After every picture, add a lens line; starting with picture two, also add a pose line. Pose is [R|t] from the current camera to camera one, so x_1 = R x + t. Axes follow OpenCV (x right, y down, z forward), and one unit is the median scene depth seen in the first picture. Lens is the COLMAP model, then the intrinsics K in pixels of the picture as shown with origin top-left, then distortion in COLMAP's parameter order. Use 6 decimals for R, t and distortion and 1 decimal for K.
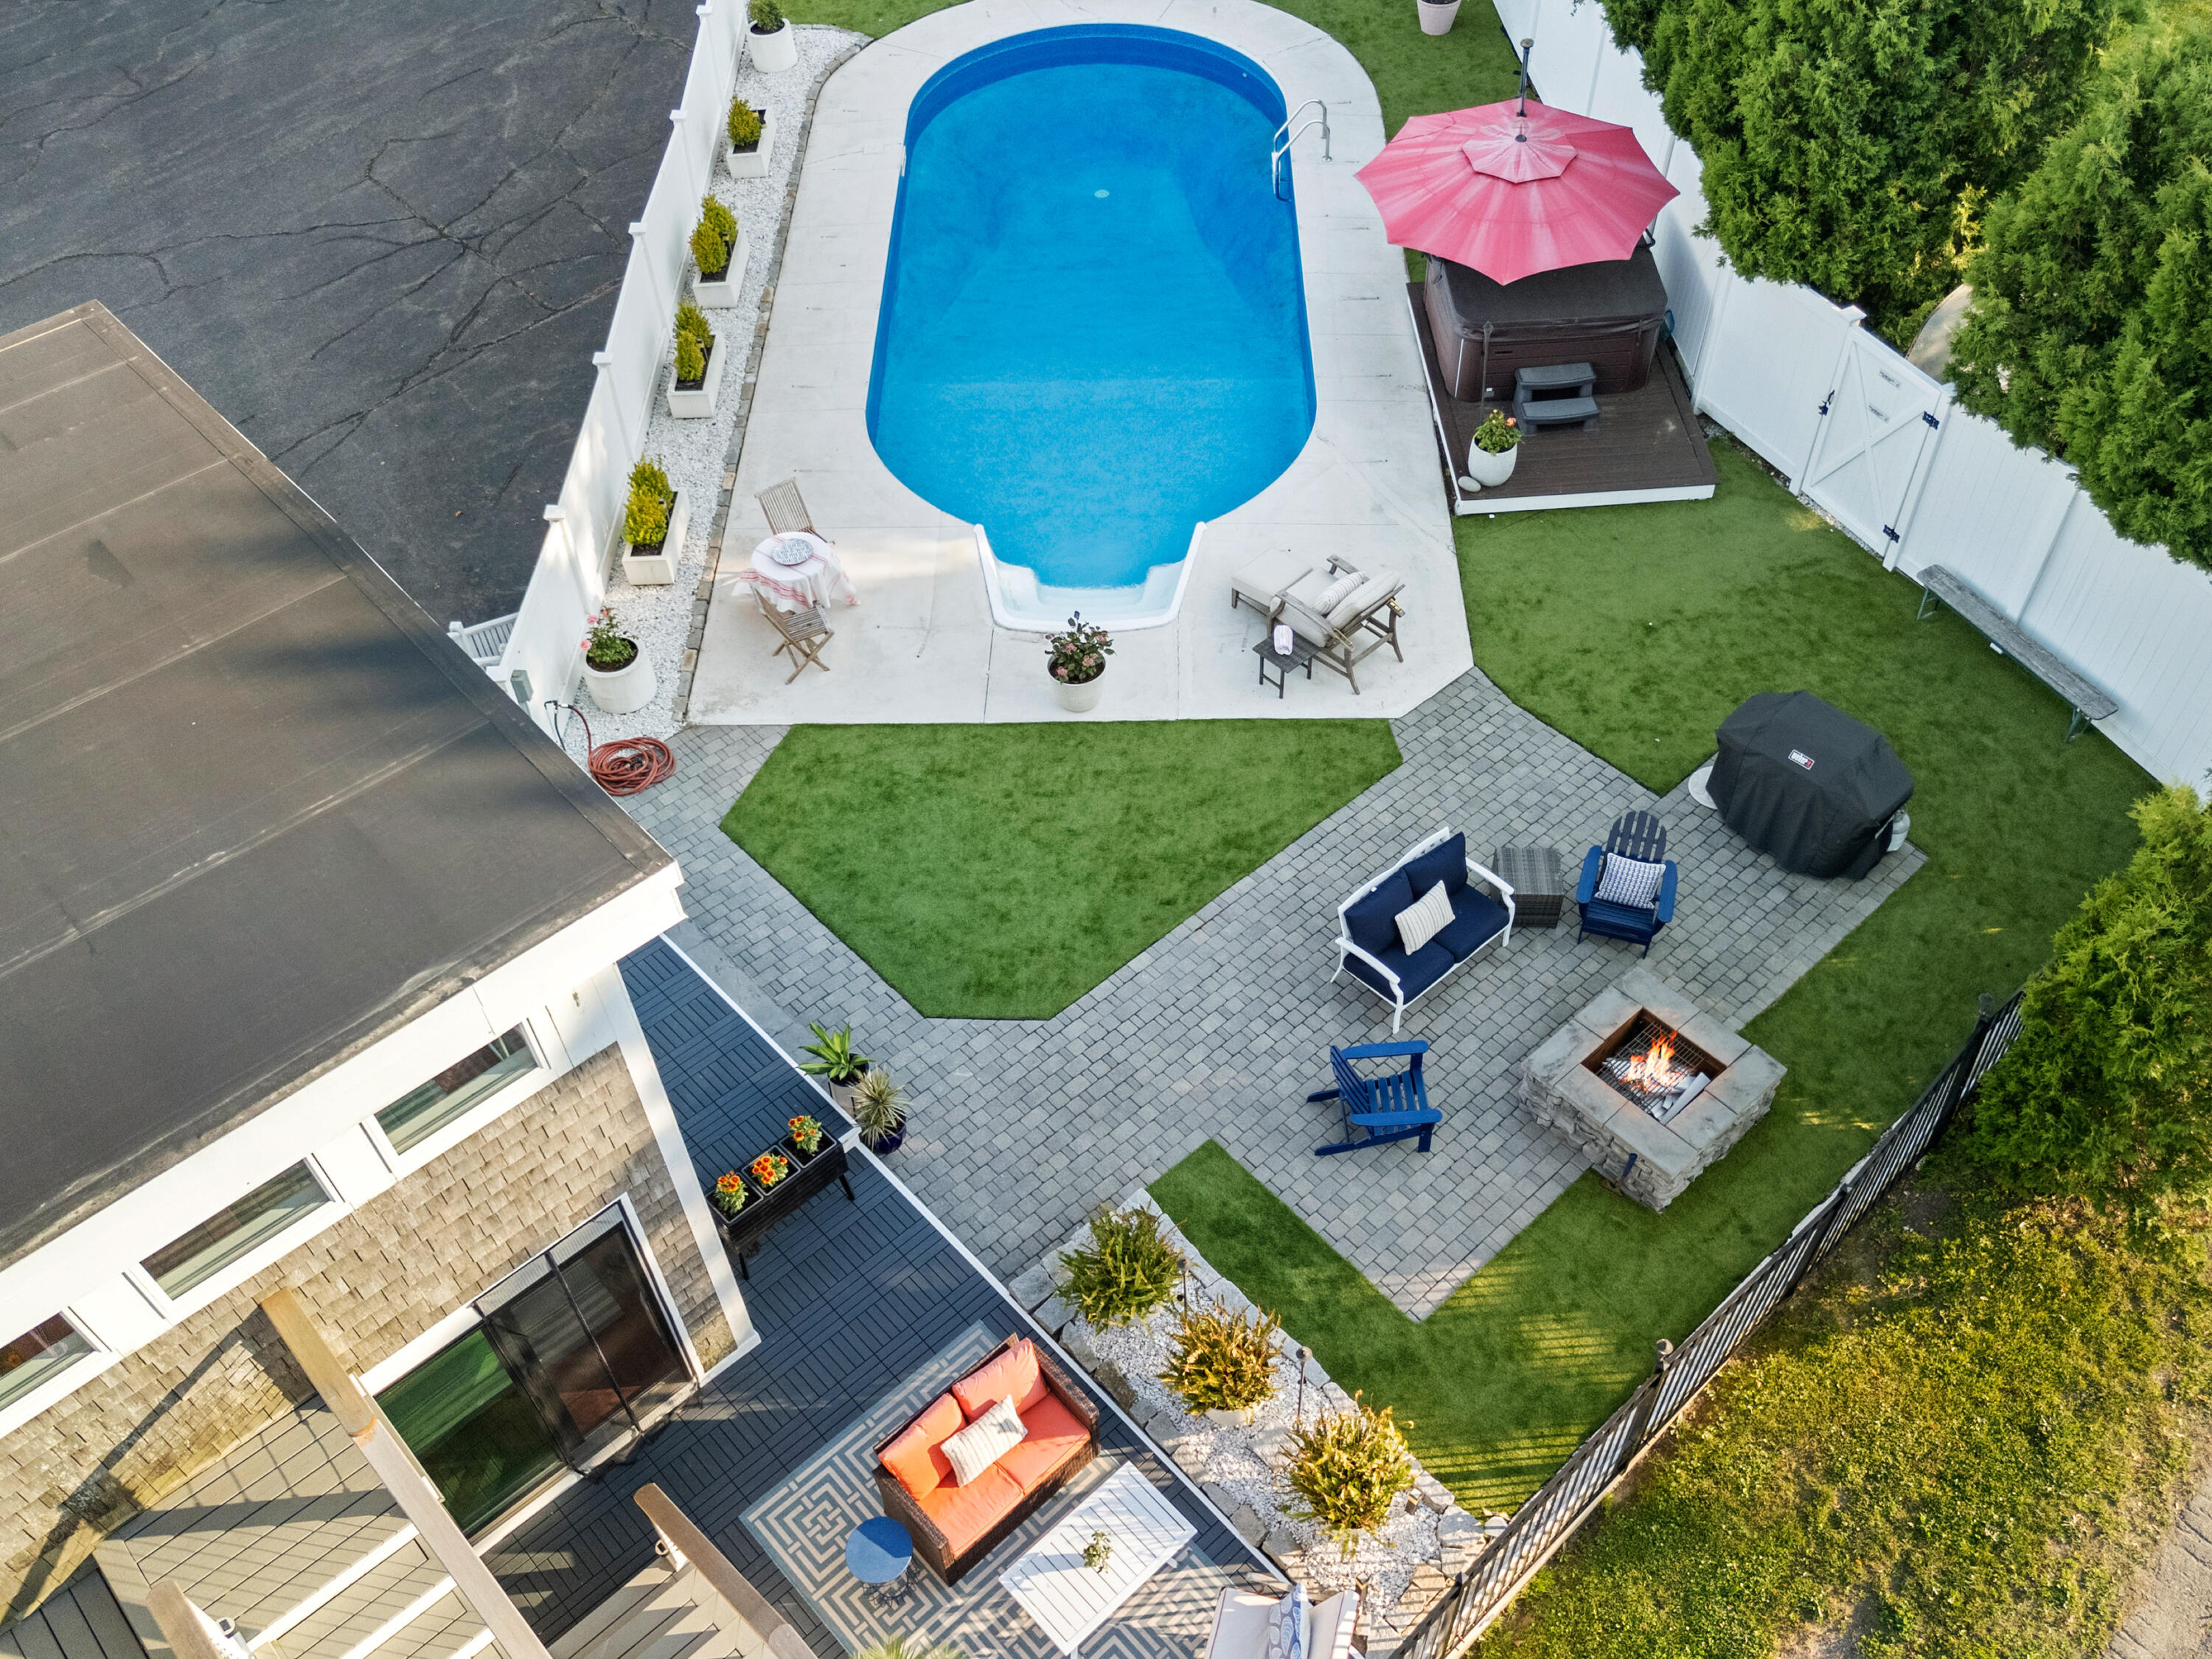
lens RADIAL K [[1768.1, 0, 1144.1], [0, 1768.1, 857.2], [0, 0, 1]] dist [0.103144, -0.116172]
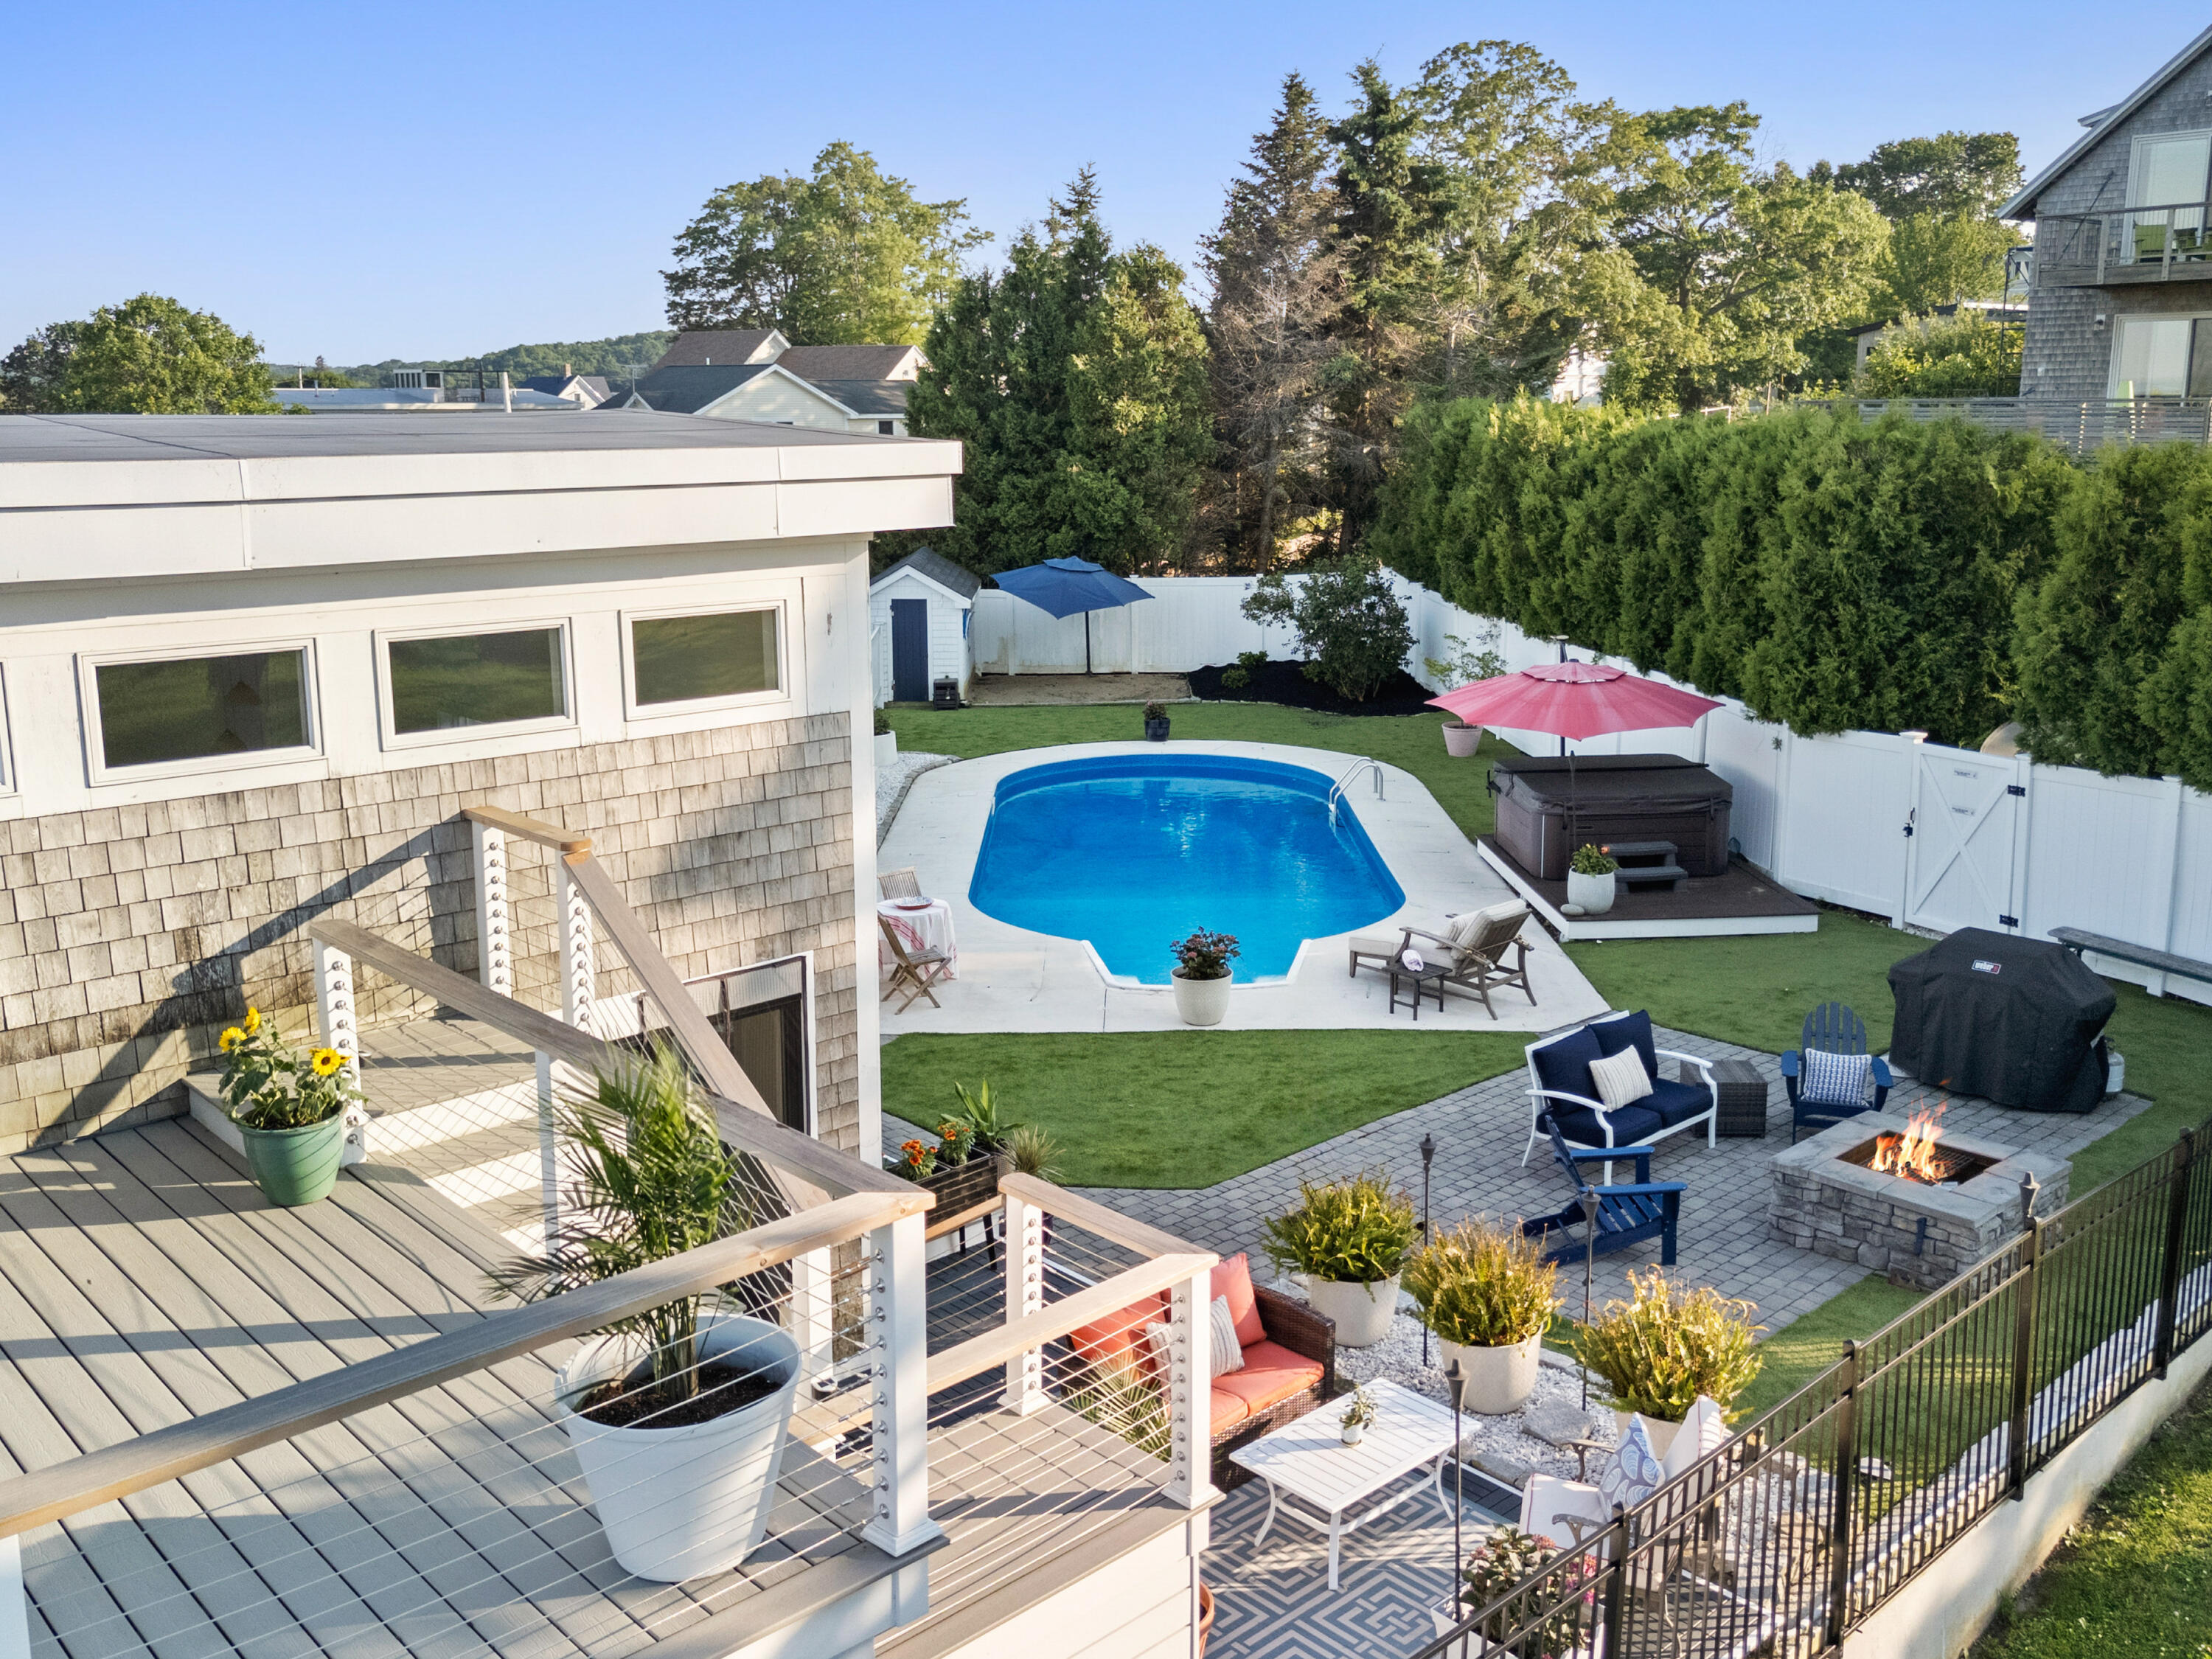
lens RADIAL K [[1891.3, 0, 1107.7], [0, 1891.3, 797.2], [0, 0, 1]] dist [0.061959, -0.048332]
pose [[0.999889, 0.014896, -0.000235, -0.094908], [-0.011922, 0.790591, -0.612228, 0.468512], [-0.008934, 0.612163, 0.790681, 0.134504]]
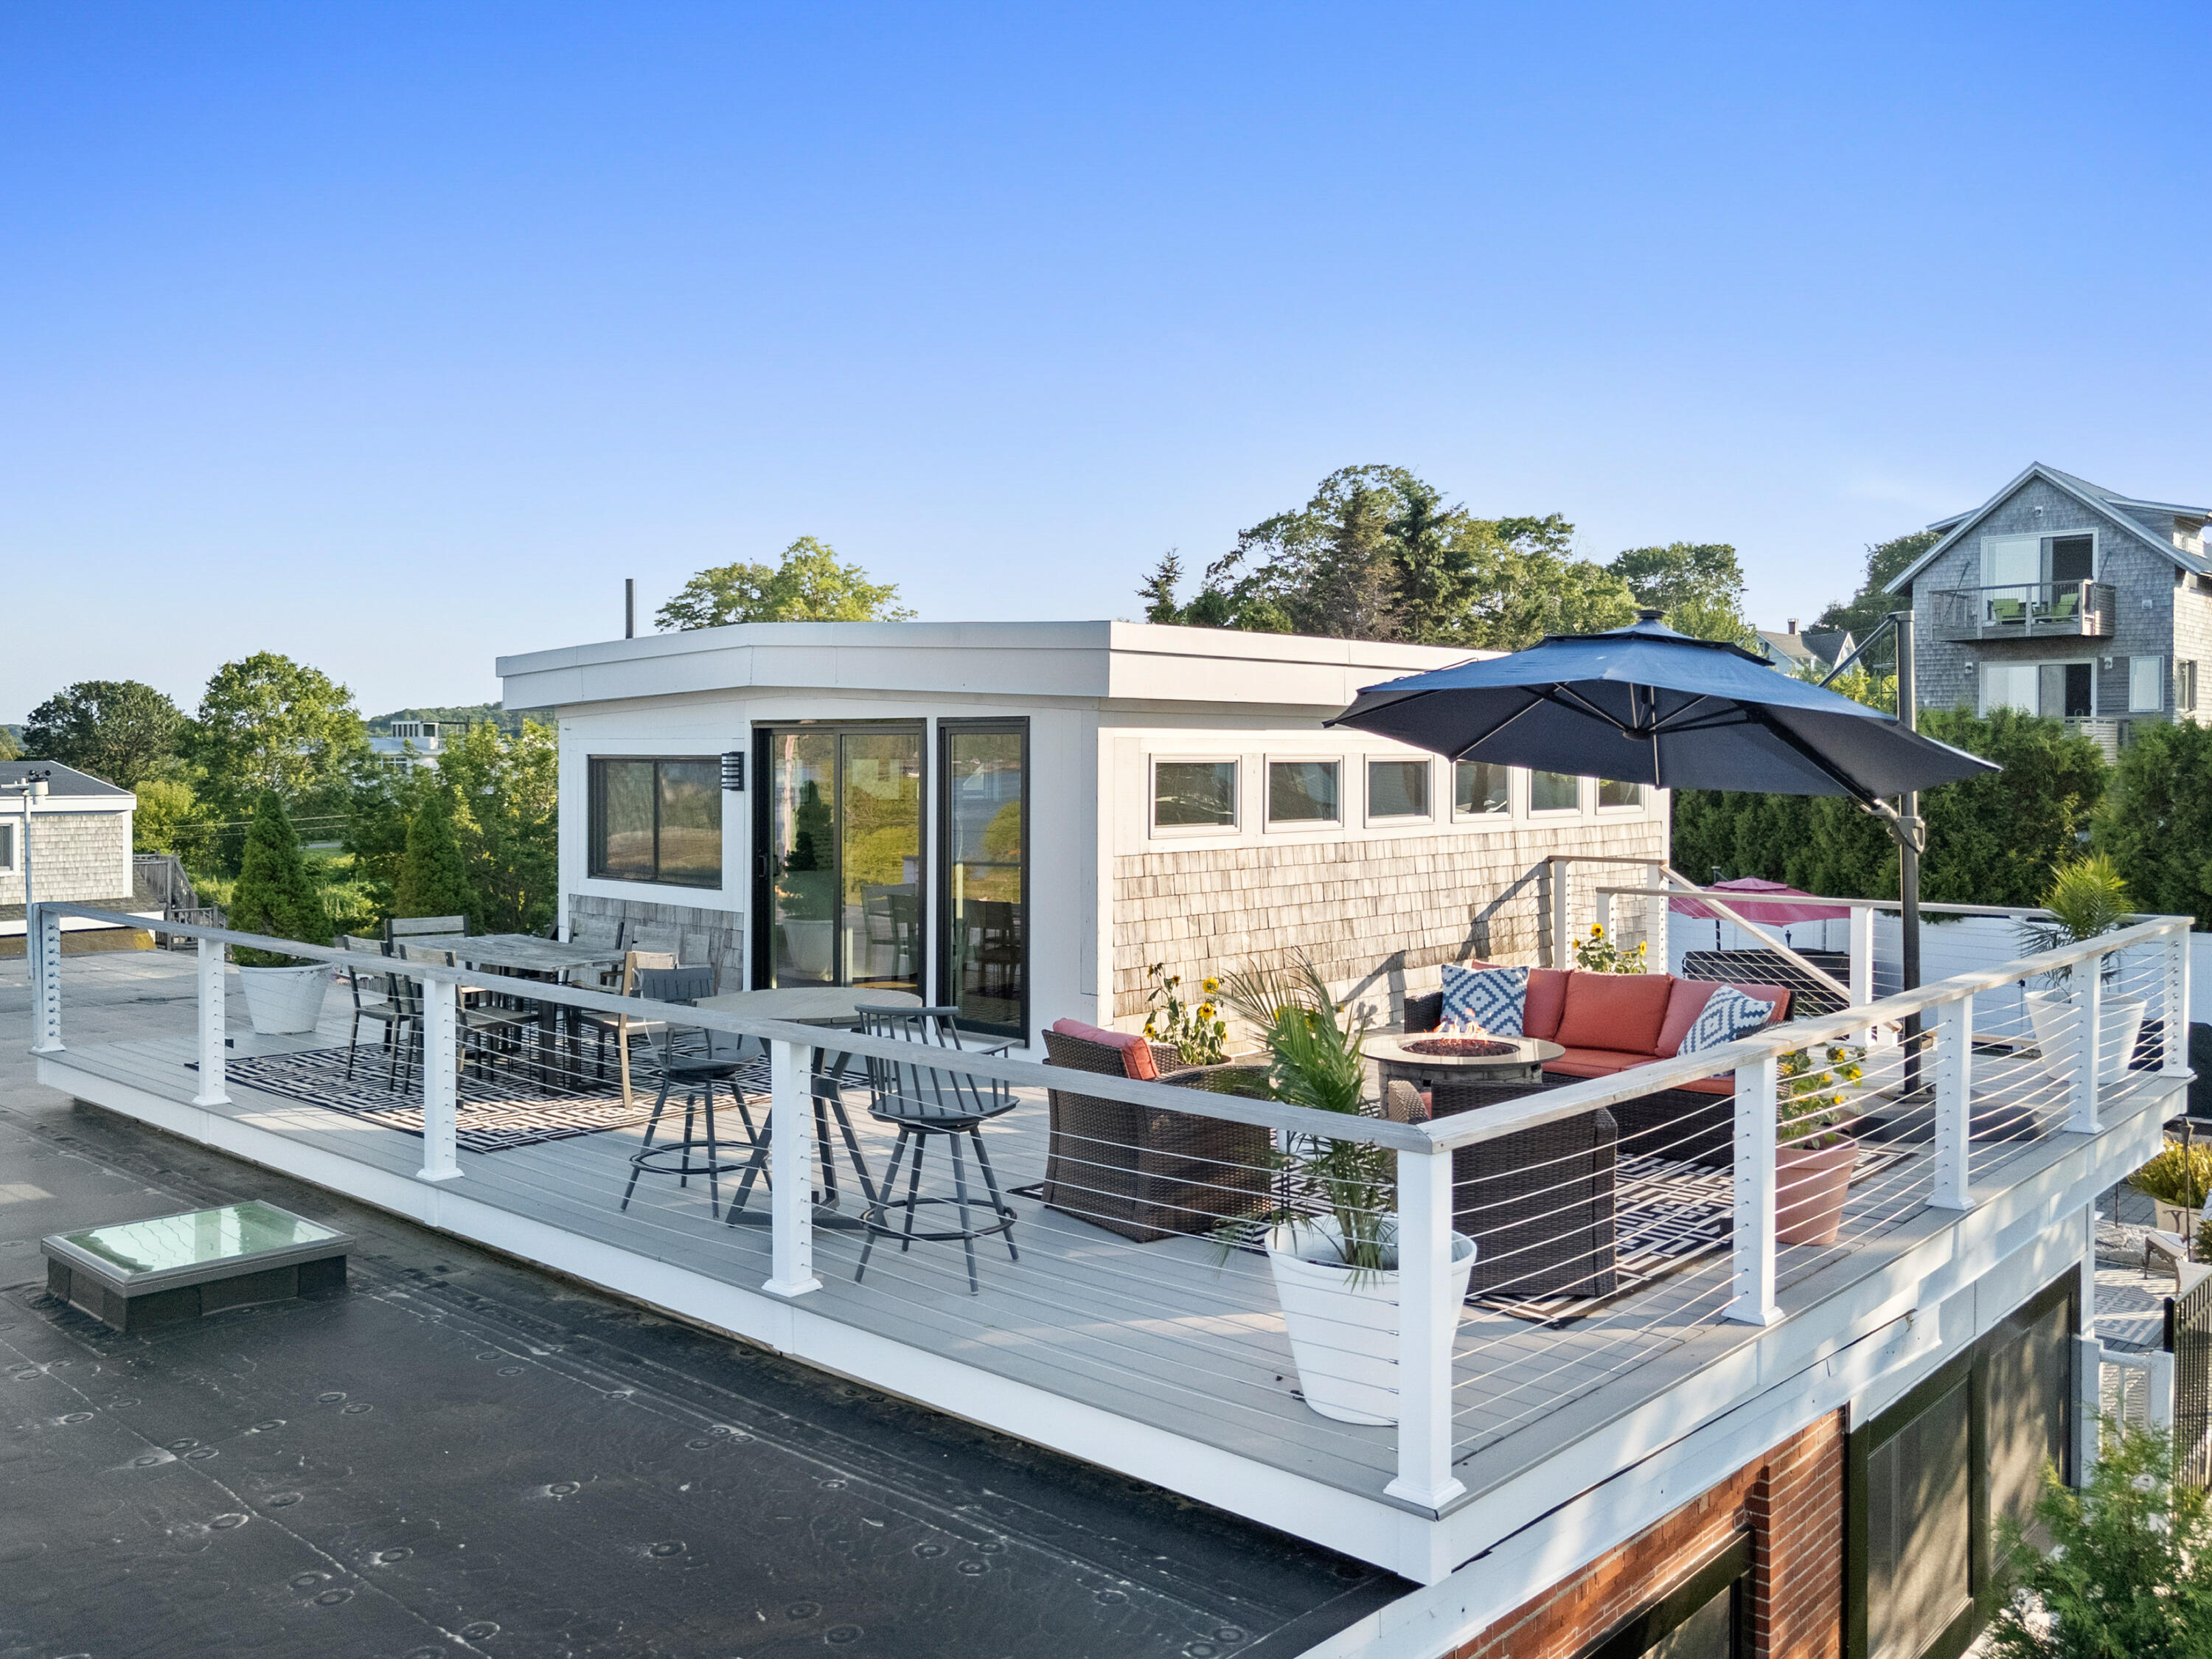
lens RADIAL K [[1697.4, 0, 1076.9], [0, 1697.4, 817.3], [0, 0, 1]] dist [0.056762, -0.045124]
pose [[0.996940, 0.014002, 0.076910, -0.585102], [0.047339, 0.674789, -0.736491, 0.761041], [-0.062210, 0.737878, 0.672061, -0.020663]]
